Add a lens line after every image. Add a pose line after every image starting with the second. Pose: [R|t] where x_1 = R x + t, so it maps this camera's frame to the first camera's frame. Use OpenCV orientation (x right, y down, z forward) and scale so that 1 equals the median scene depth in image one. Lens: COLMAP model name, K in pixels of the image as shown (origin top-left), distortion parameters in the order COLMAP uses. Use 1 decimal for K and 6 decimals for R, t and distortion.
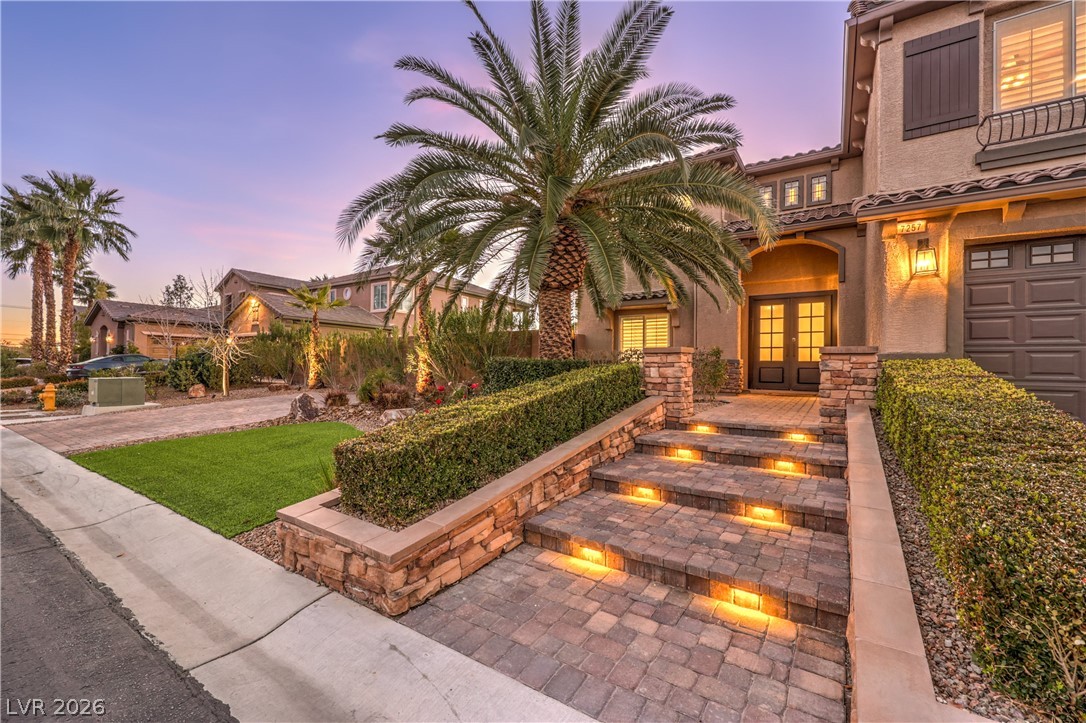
lens RADIAL K [[427.9, 0, 543.8], [0, 427.9, 368.5], [0, 0, 1]] dist [-0.001694, -0.000096]
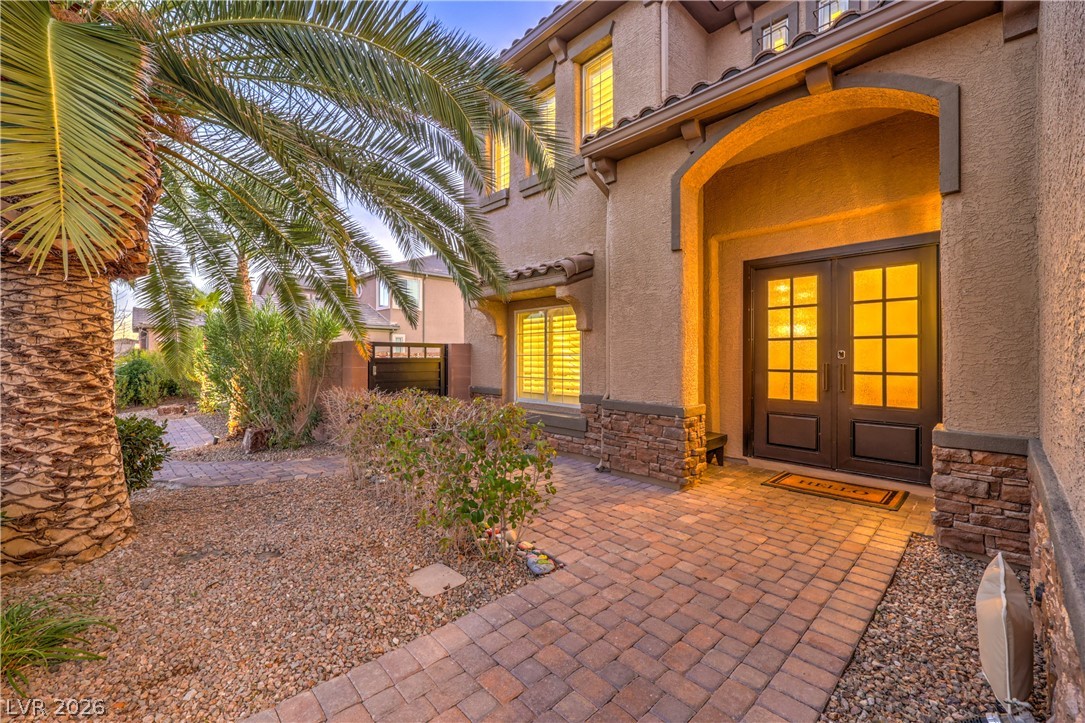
lens RADIAL K [[438.0, 0, 543.1], [0, 438.0, 362.2], [0, 0, 1]] dist [0.000861, 0.000170]
pose [[0.978038, -0.009886, -0.208193, 0.377450], [0.010939, 0.999933, 0.003906, -0.064326], [0.208140, -0.006097, 0.978080, 0.496877]]
